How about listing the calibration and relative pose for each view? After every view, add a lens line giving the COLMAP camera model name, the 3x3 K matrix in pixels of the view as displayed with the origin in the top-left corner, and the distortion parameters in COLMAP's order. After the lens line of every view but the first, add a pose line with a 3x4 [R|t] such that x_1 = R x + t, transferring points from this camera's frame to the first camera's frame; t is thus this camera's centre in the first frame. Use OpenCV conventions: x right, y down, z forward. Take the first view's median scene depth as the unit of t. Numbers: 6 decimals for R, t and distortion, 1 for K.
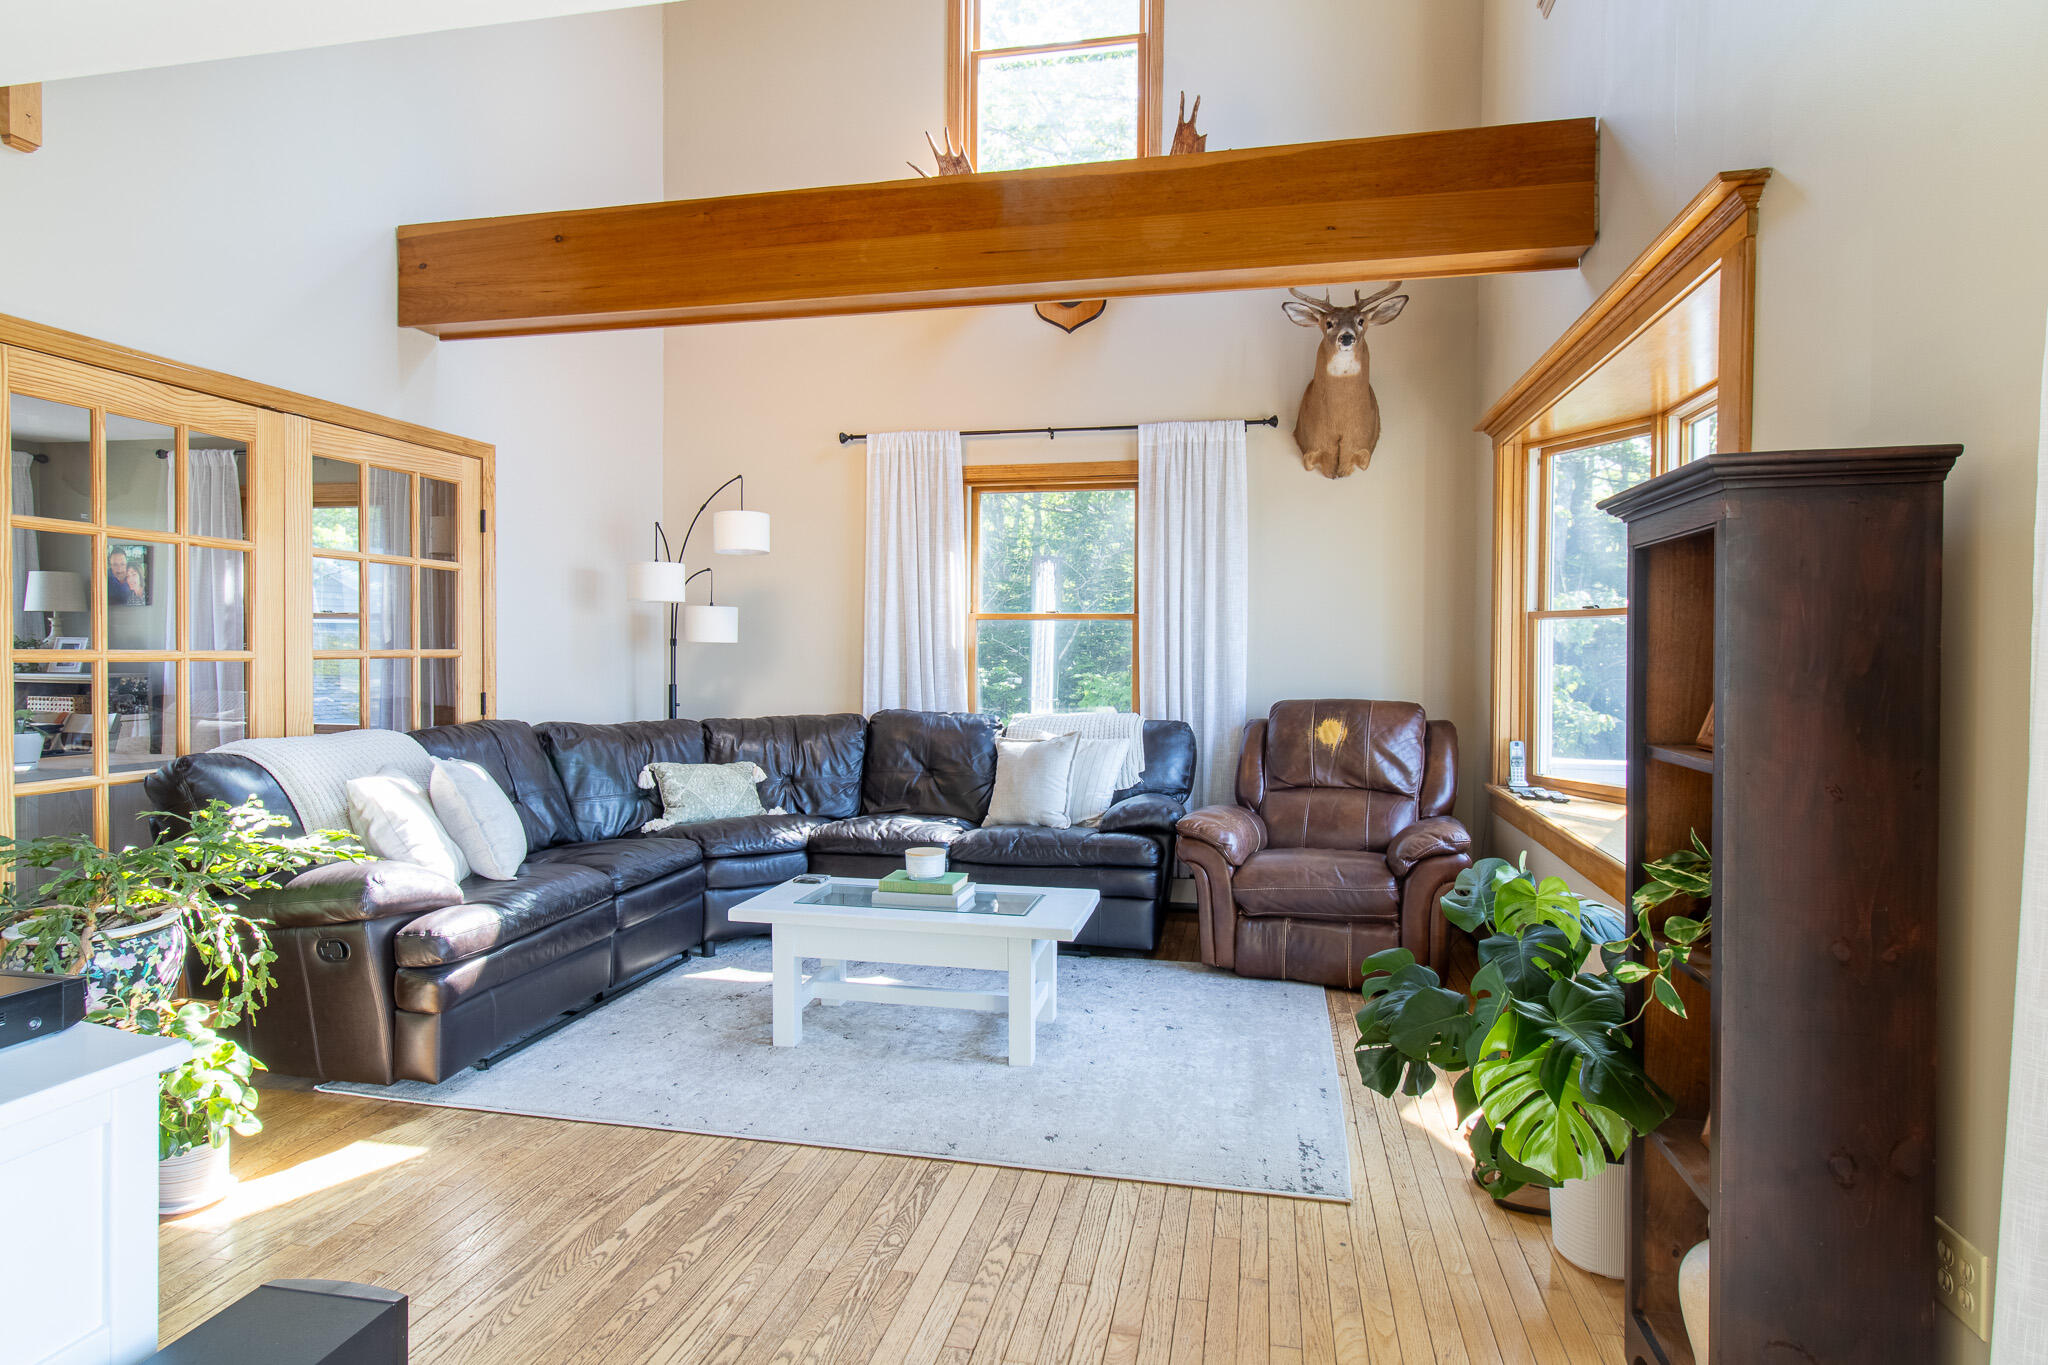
lens RADIAL K [[1133.8, 0, 1022.5], [0, 1133.8, 688.3], [0, 0, 1]] dist [-0.003147, -0.000637]
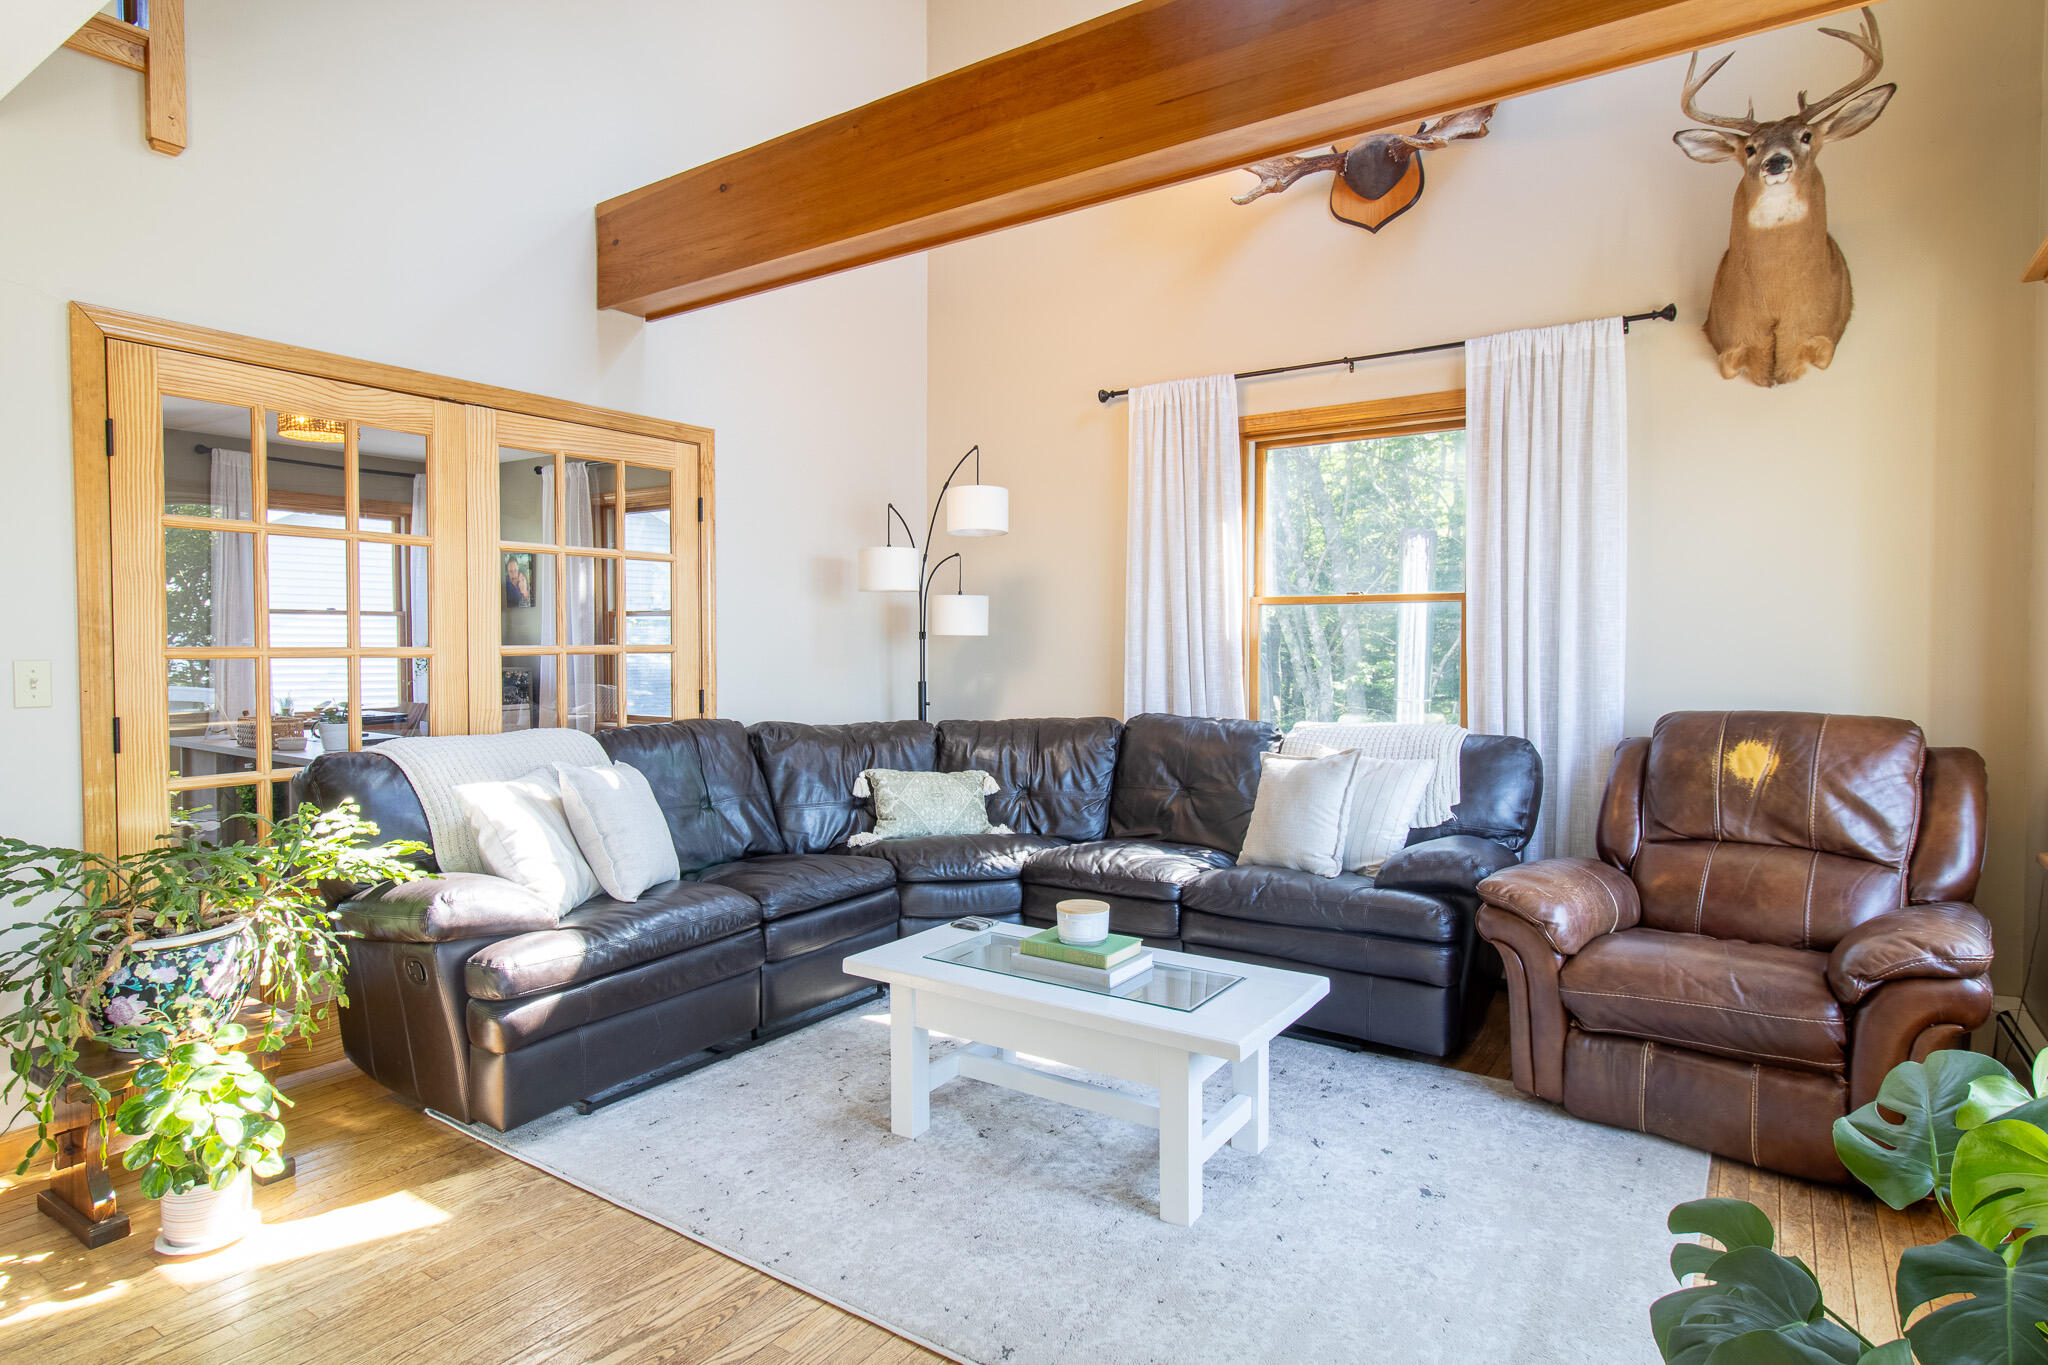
lens RADIAL K [[1073.4, 0, 1074.2], [0, 1073.4, 681.7], [0, 0, 1]] dist [-0.001181, 0.001251]
pose [[0.923798, 0.007722, -0.382803, 0.163377], [-0.007038, 0.999970, 0.003186, -0.008312], [0.382816, -0.000249, 0.923825, 0.292561]]
